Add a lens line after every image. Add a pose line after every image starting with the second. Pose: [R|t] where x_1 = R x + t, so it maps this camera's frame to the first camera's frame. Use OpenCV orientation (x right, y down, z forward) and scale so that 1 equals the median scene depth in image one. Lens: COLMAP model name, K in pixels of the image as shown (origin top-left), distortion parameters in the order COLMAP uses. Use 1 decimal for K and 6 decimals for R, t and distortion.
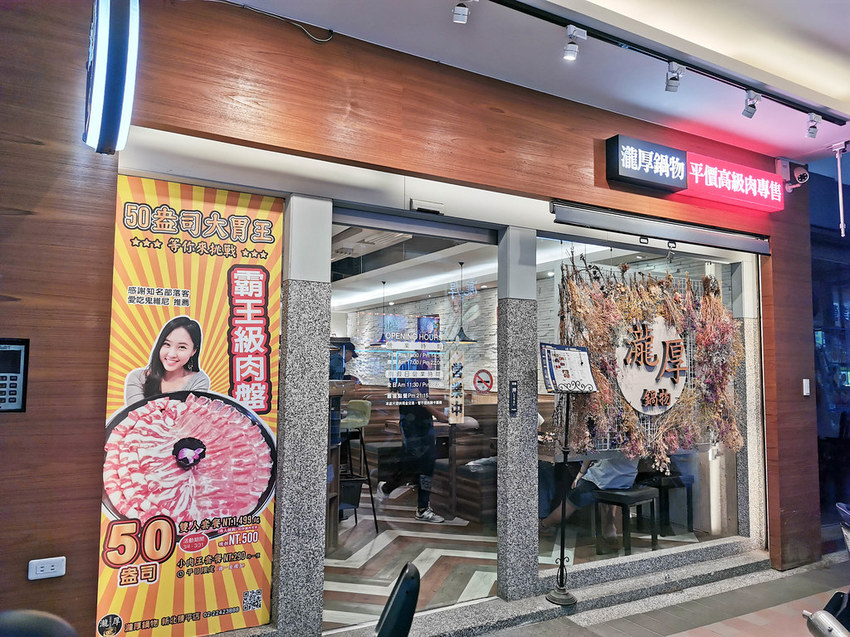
lens RADIAL K [[662.7, 0, 426.4], [0, 662.7, 316.8], [0, 0, 1]] dist [0.048790, -0.049317]
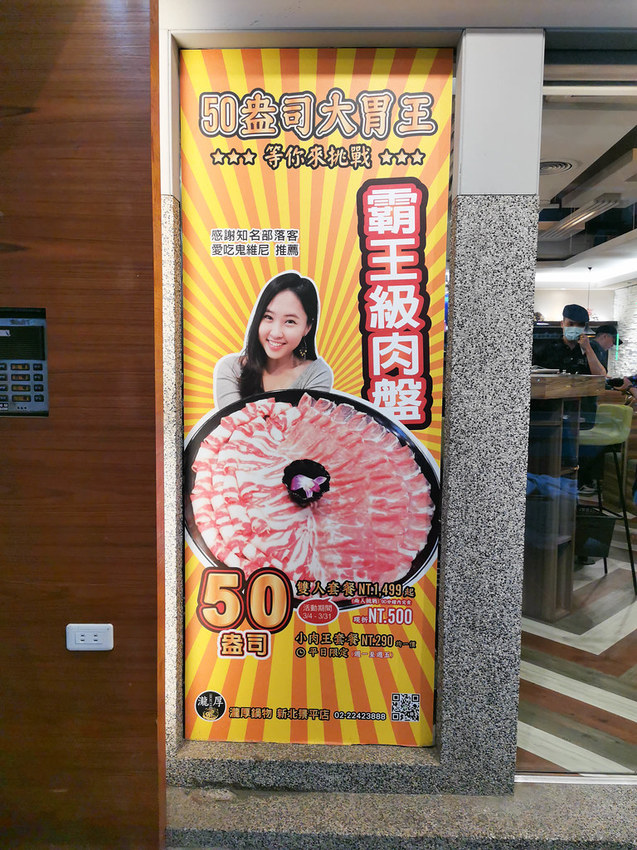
lens RADIAL K [[662.7, 0, 317.1], [0, 662.7, 421.8], [0, 0, 1]] dist [0.048790, -0.049317]
pose [[0.853872, 0.046997, -0.518357, -0.007906], [0.040315, 0.986951, 0.155891, 0.042384], [0.518920, -0.154009, 0.840835, 0.459504]]
